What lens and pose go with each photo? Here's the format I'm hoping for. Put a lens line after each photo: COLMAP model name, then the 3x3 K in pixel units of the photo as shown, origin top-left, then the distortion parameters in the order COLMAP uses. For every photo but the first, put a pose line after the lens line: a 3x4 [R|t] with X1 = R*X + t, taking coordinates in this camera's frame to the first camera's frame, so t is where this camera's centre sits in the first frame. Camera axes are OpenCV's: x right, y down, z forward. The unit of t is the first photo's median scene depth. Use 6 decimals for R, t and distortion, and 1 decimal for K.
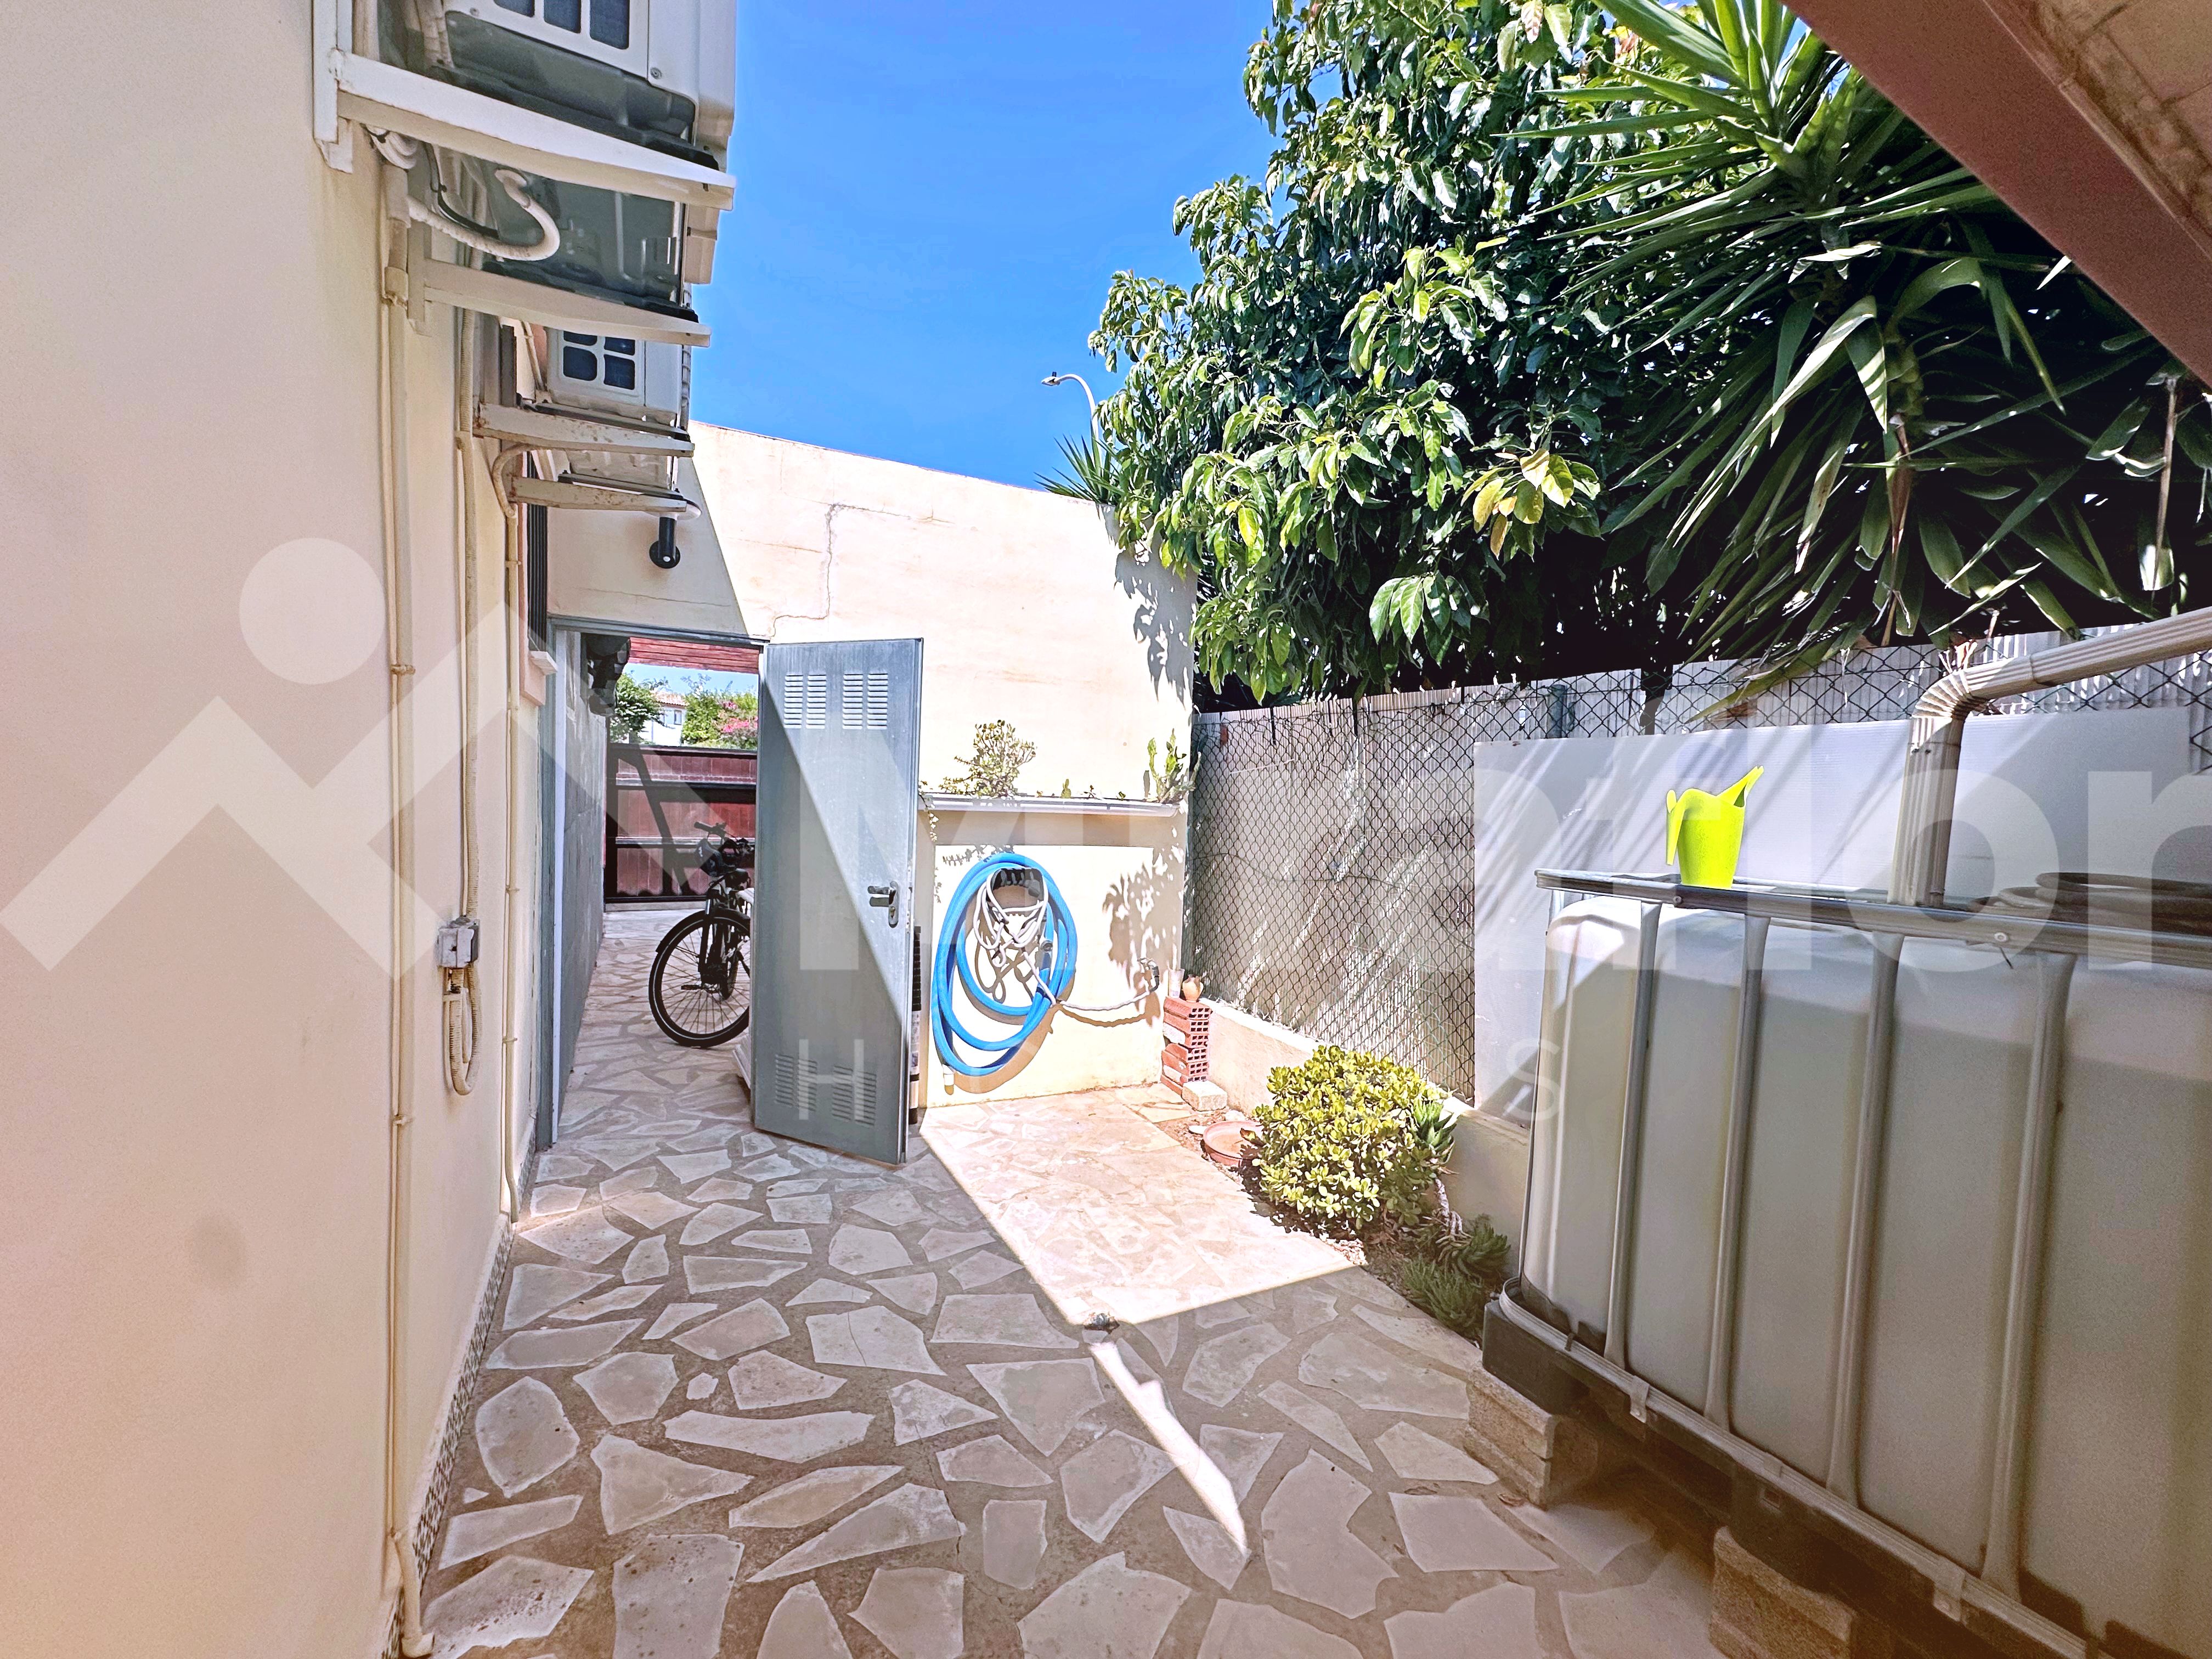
lens RADIAL K [[883.6, 0, 1102.6], [0, 883.6, 828.1], [0, 0, 1]] dist [-0.003191, 0.000196]
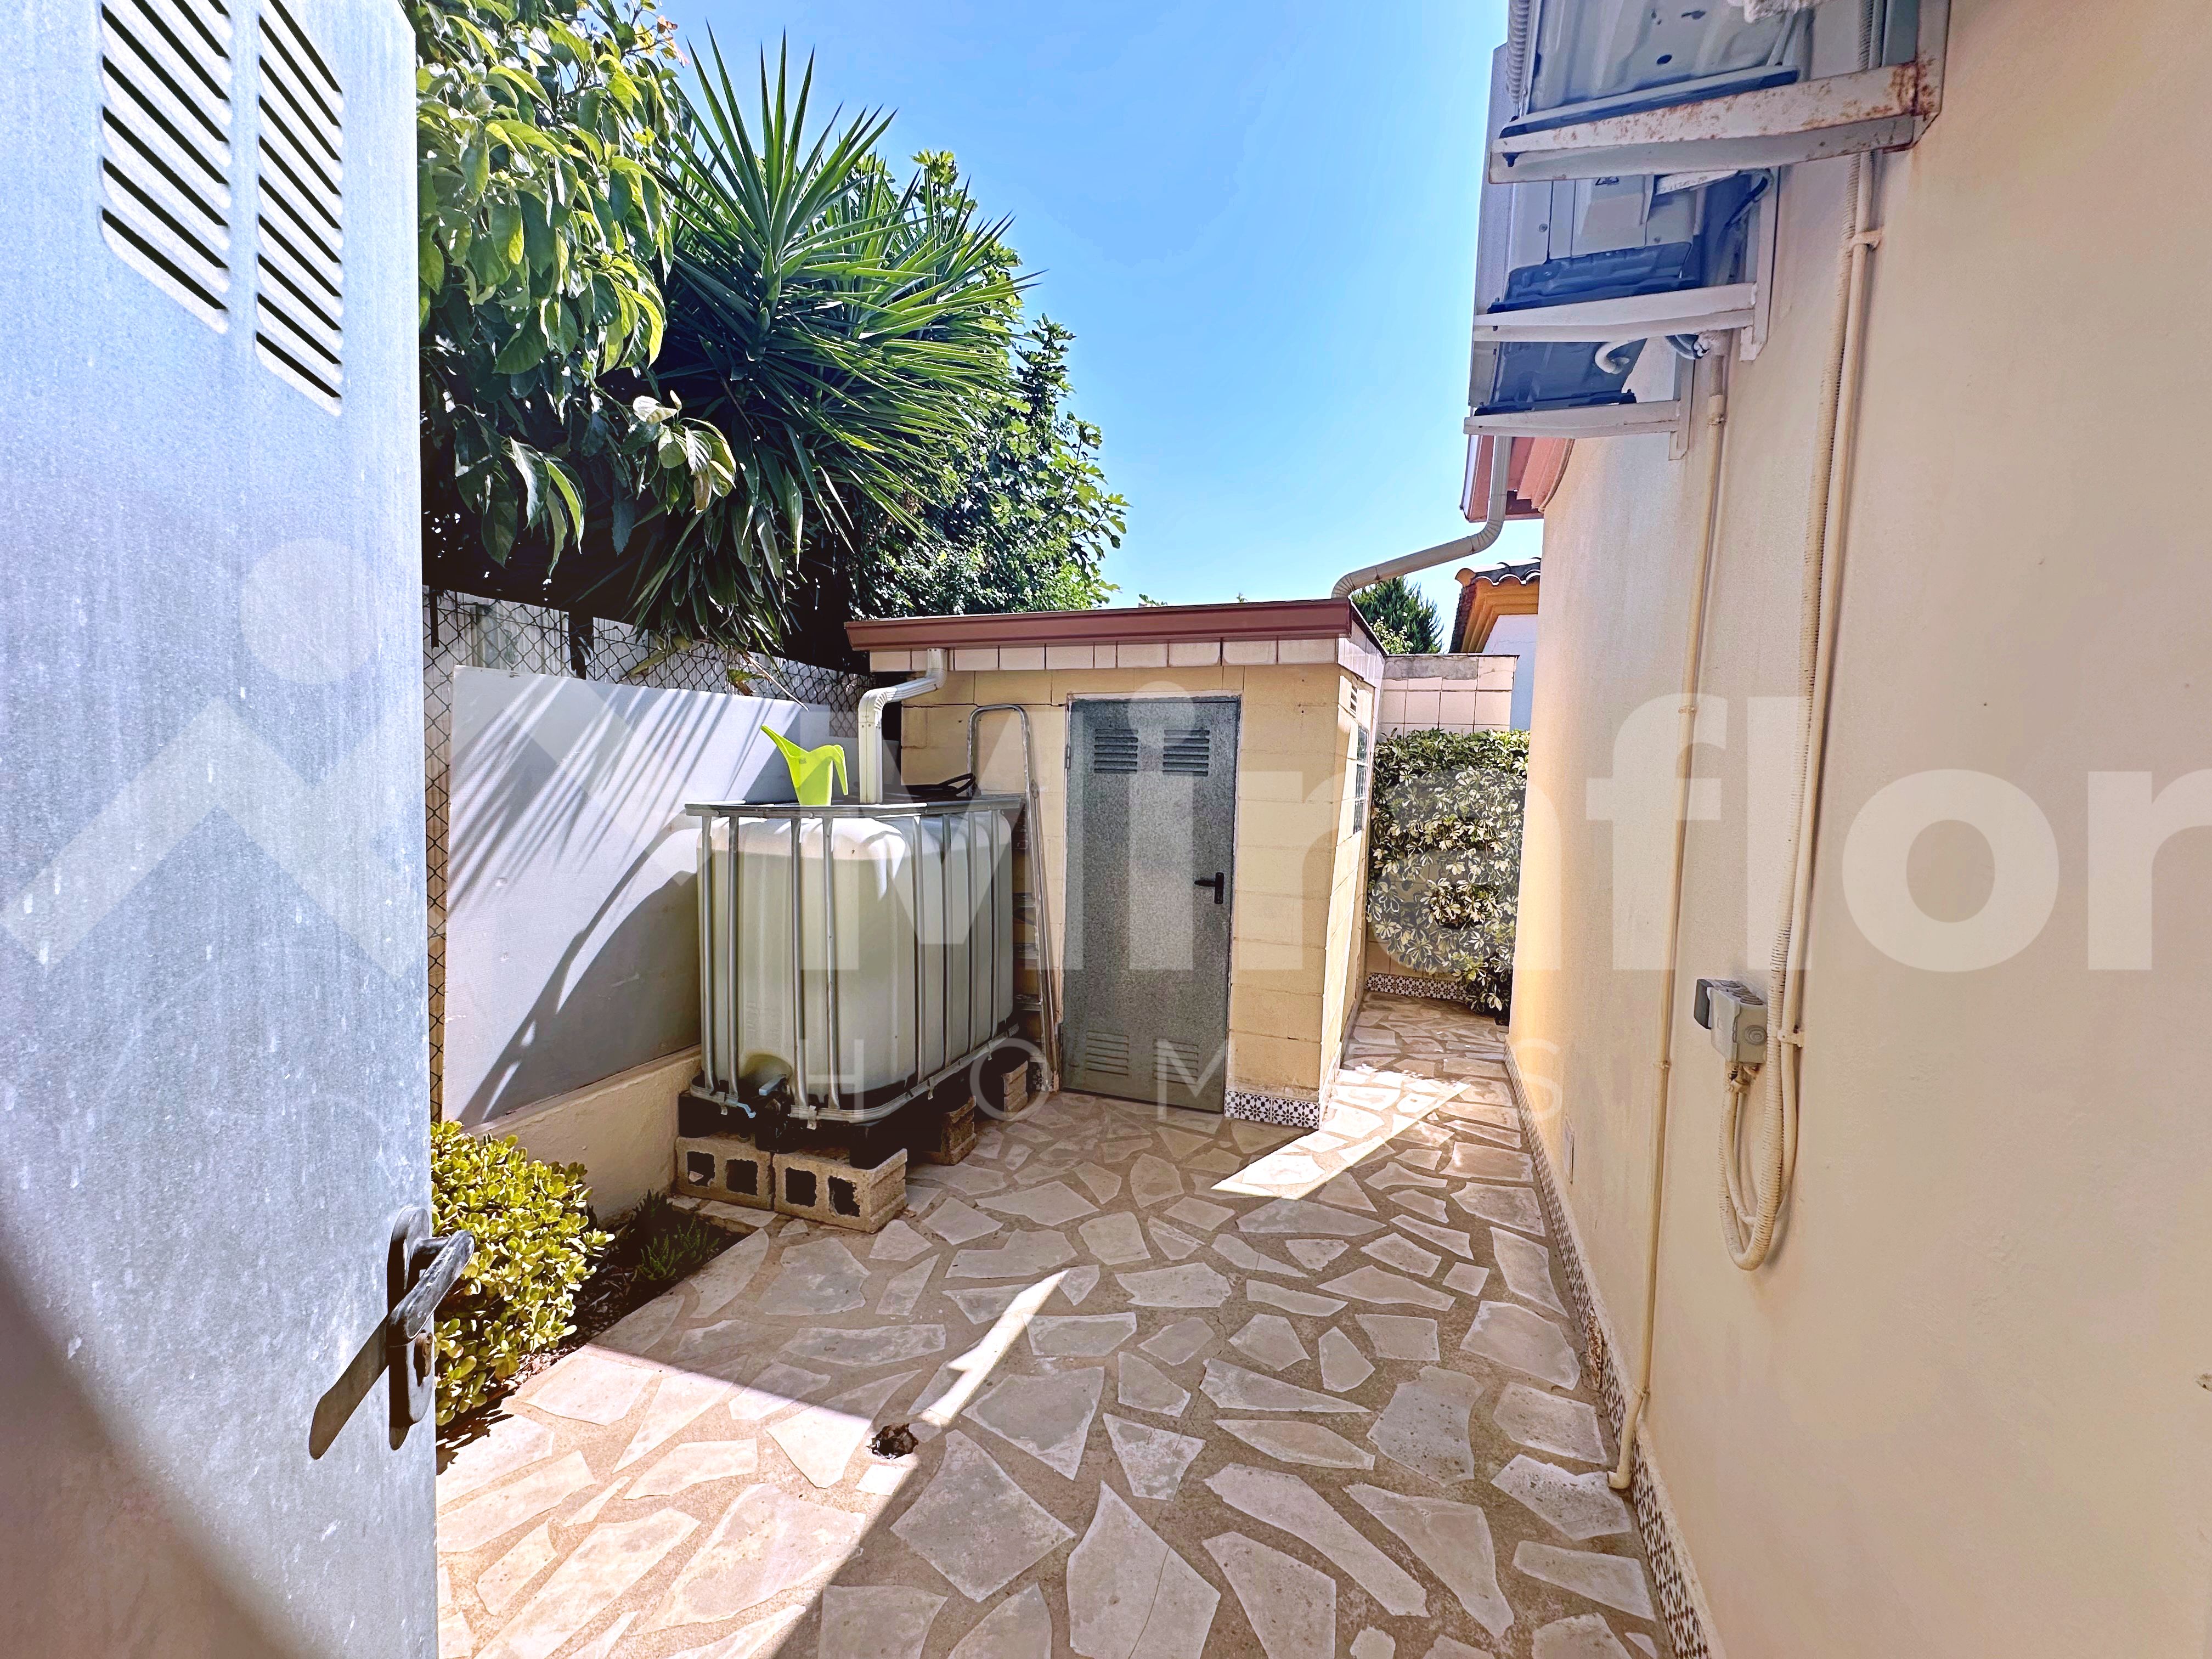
lens RADIAL K [[883.6, 0, 1102.6], [0, 883.6, 828.1], [0, 0, 1]] dist [-0.003191, 0.000196]
pose [[-0.667667, -0.103628, 0.737212, -0.768886], [-0.025368, 0.992856, 0.116588, -0.089652], [-0.744028, 0.059141, -0.665526, 1.609722]]
